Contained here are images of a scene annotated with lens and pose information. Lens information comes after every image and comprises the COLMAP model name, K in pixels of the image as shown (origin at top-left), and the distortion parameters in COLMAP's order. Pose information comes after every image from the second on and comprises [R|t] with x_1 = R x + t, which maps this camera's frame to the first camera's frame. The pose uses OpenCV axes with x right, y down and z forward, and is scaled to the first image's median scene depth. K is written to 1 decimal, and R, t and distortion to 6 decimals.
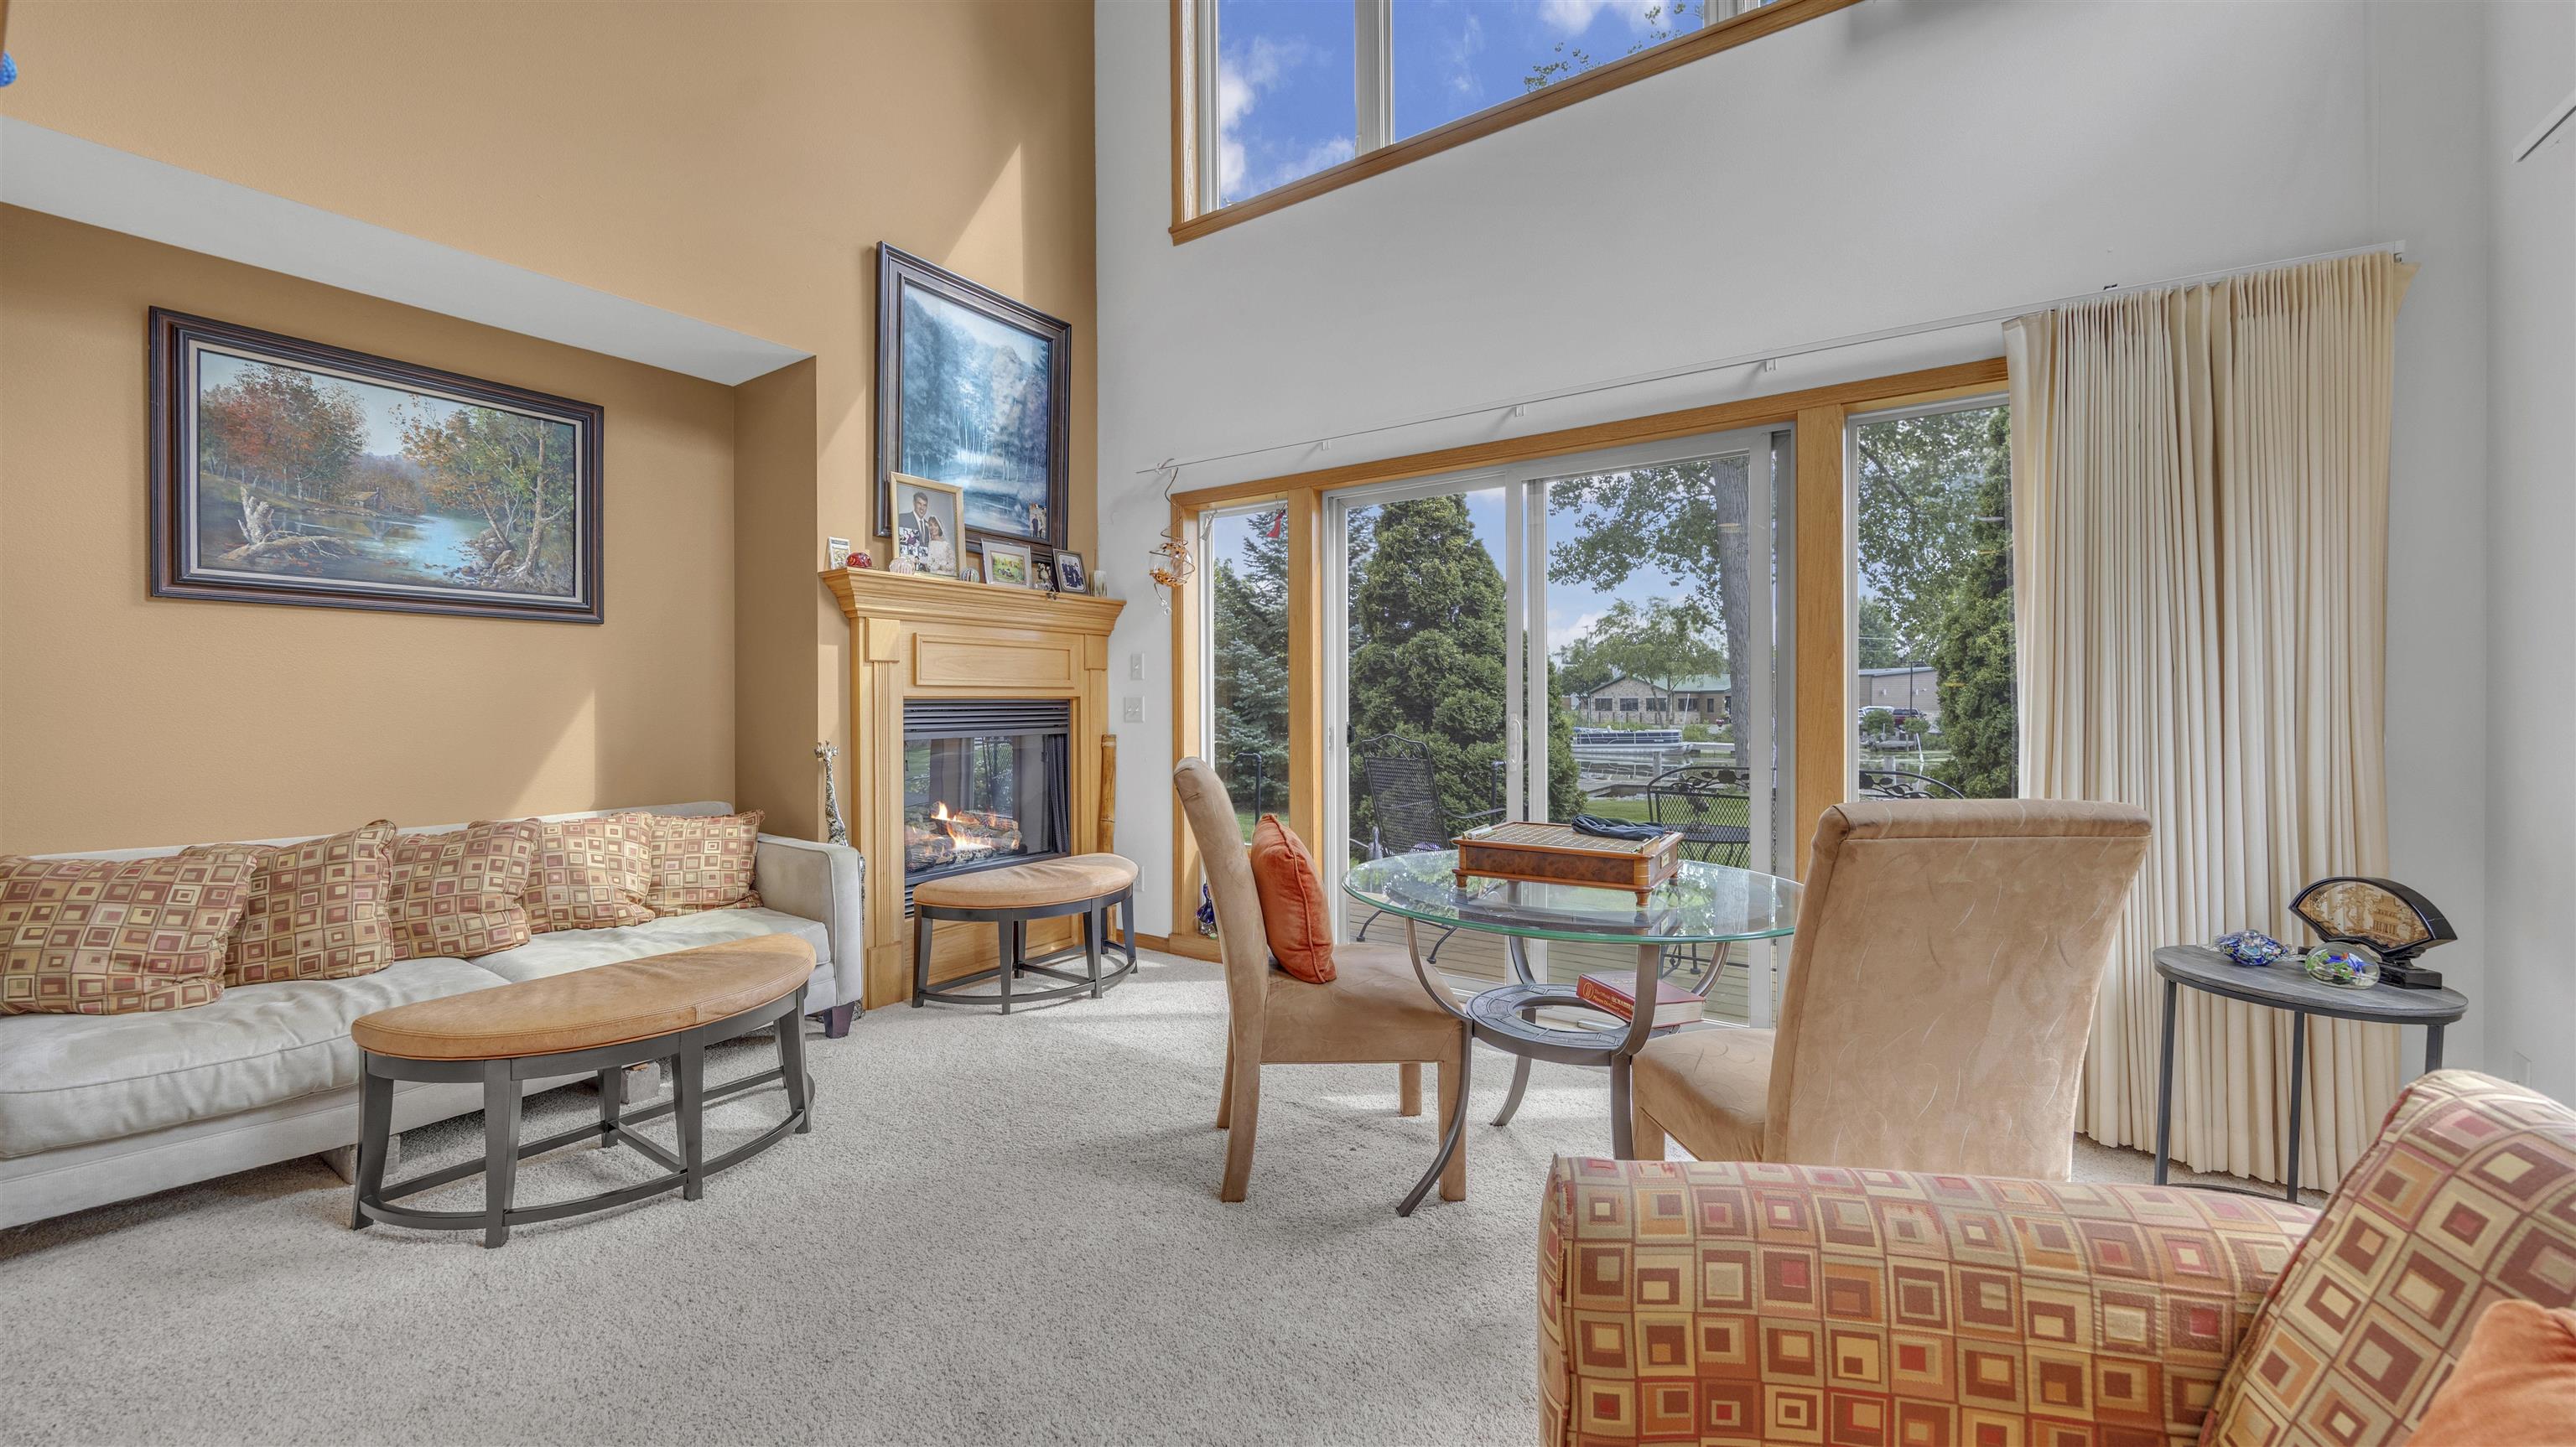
lens RADIAL K [[1006.7, 0, 1298.3], [0, 1006.7, 709.3], [0, 0, 1]] dist [-0.002241, -0.000370]
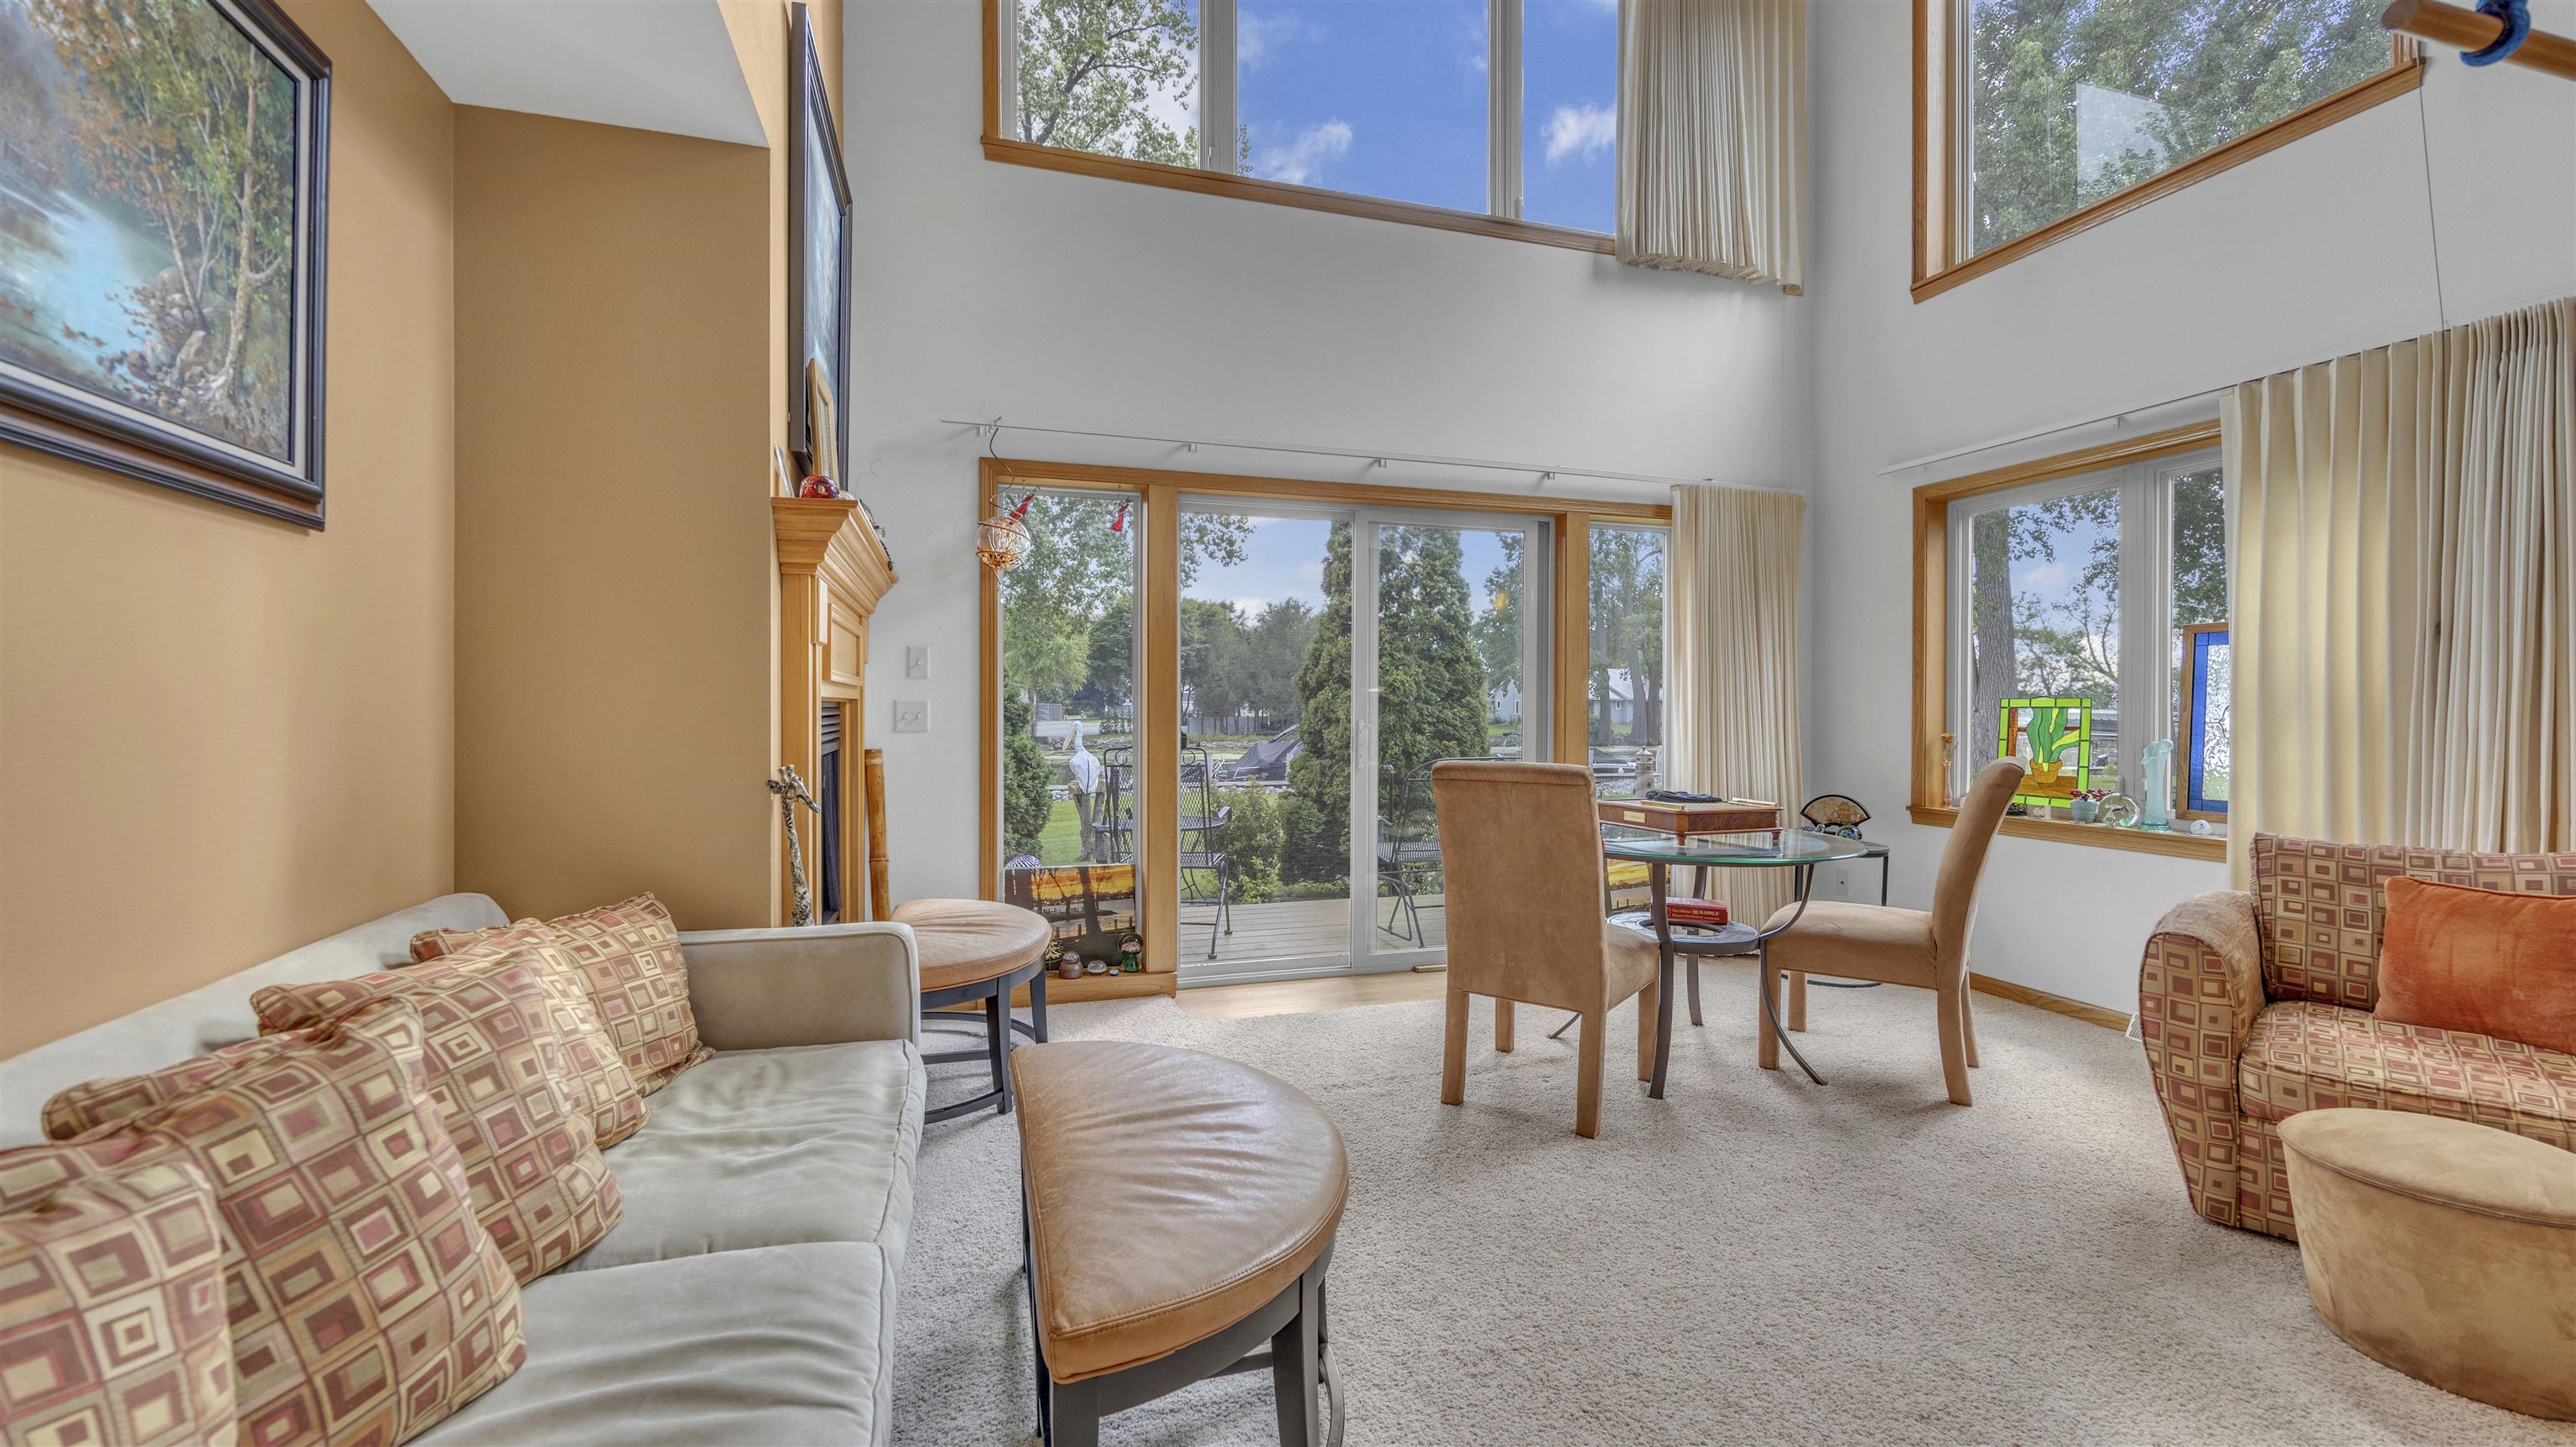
lens RADIAL K [[1006.7, 0, 1272.2], [0, 1006.7, 716.2], [0, 0, 1]] dist [-0.002241, -0.000370]
pose [[0.610648, -0.001269, 0.791901, -0.867365], [-0.000629, 0.999998, 0.002088, -0.001657], [-0.791902, -0.001773, 0.610646, 0.412506]]
